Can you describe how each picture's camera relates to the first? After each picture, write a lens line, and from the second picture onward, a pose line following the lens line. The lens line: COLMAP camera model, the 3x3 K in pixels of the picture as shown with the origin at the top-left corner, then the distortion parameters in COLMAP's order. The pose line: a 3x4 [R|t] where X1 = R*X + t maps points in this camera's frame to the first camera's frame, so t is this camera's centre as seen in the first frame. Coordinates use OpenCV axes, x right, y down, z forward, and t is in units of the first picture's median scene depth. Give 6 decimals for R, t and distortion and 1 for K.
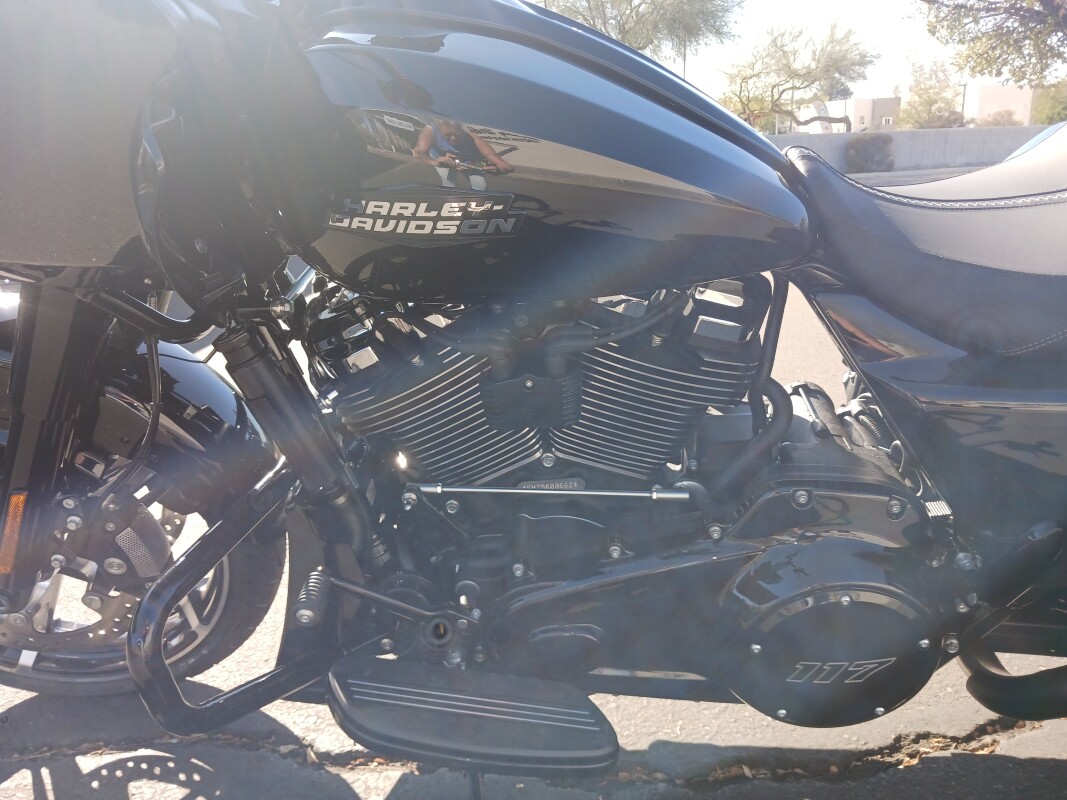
lens RADIAL K [[841.3, 0, 509.9], [0, 841.3, 399.4], [0, 0, 1]] dist [0.002741, -0.001523]
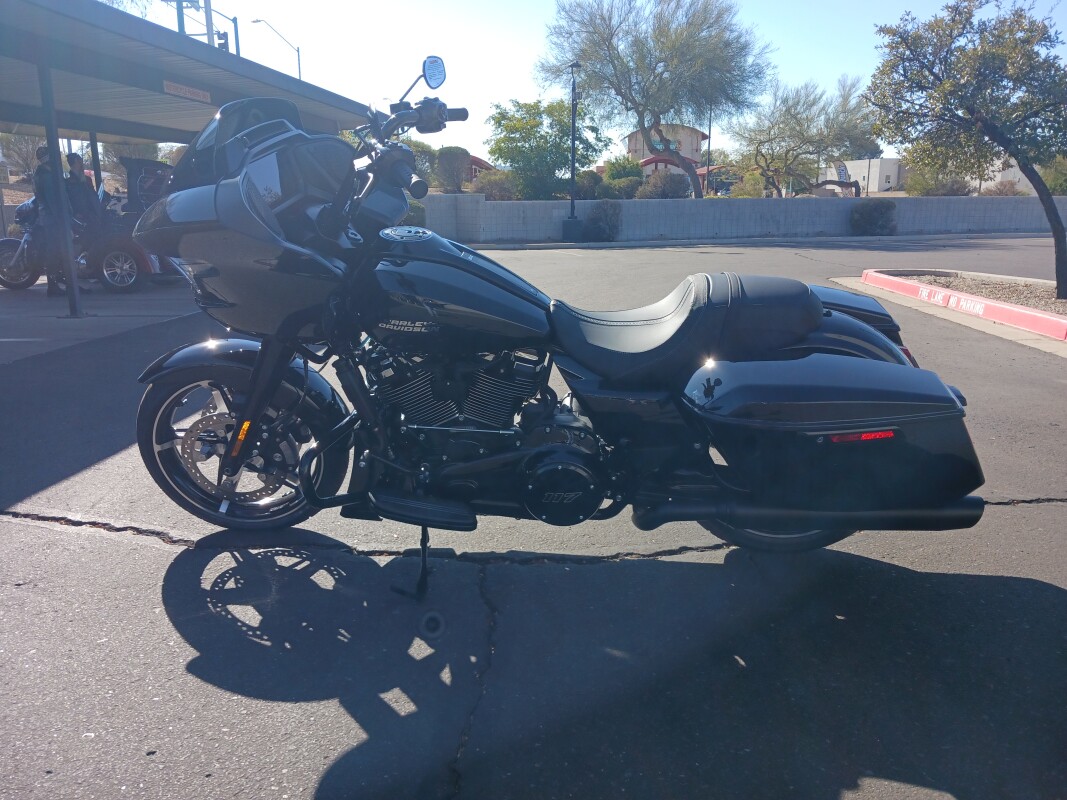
lens RADIAL K [[836.5, 0, 533.5], [0, 836.5, 400.0], [0, 0, 1]] dist [0.064444, -0.000393]
pose [[0.999104, 0.042232, -0.002776, 0.245978], [-0.042316, 0.998025, -0.046425, 0.117754], [0.000810, 0.046501, 0.998918, -1.363156]]
